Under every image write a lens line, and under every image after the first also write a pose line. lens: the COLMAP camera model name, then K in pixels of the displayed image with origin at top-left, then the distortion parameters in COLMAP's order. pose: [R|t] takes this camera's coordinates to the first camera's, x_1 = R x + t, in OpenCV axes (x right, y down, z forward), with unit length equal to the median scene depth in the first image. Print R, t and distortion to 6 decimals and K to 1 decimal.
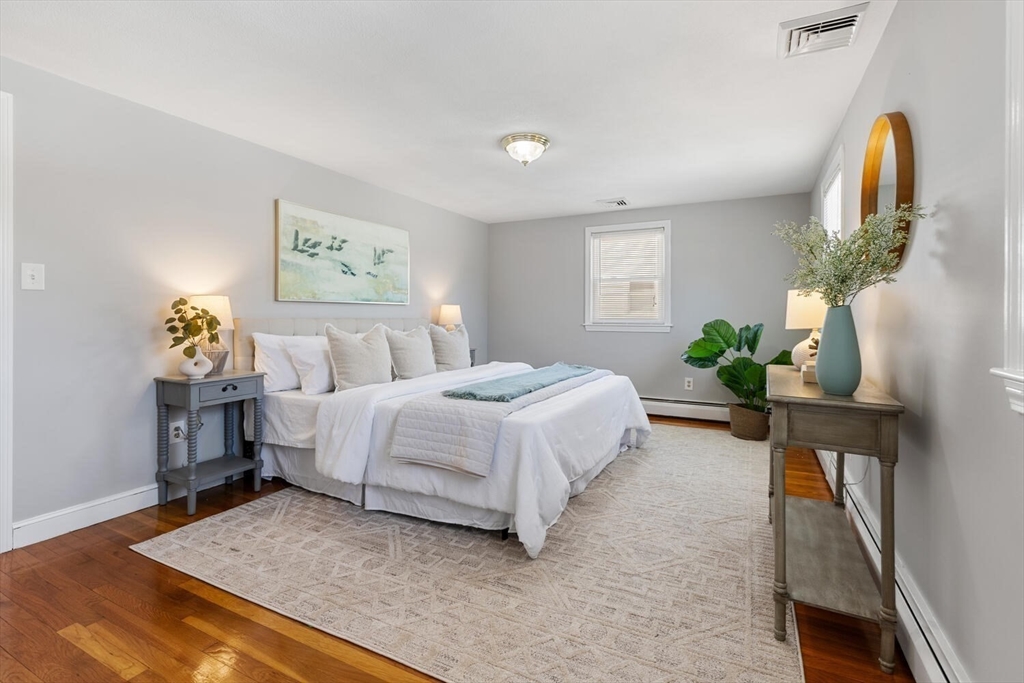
lens RADIAL K [[475.2, 0, 499.5], [0, 475.2, 316.9], [0, 0, 1]] dist [0.016913, 0.000871]
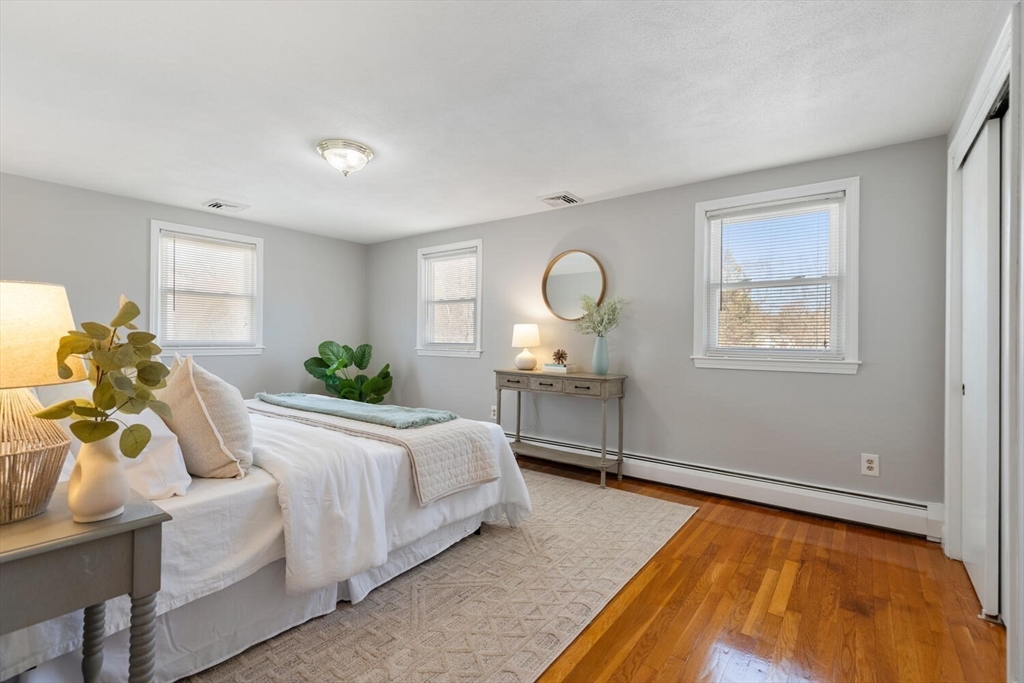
lens RADIAL K [[475.2, 0, 505.7], [0, 475.2, 337.1], [0, 0, 1]] dist [0.016913, 0.000871]
pose [[0.166226, 0.000546, 0.986087, -0.957119], [-0.003429, 0.999994, 0.000024, -0.008299], [-0.986082, -0.003385, 0.166227, 0.639695]]
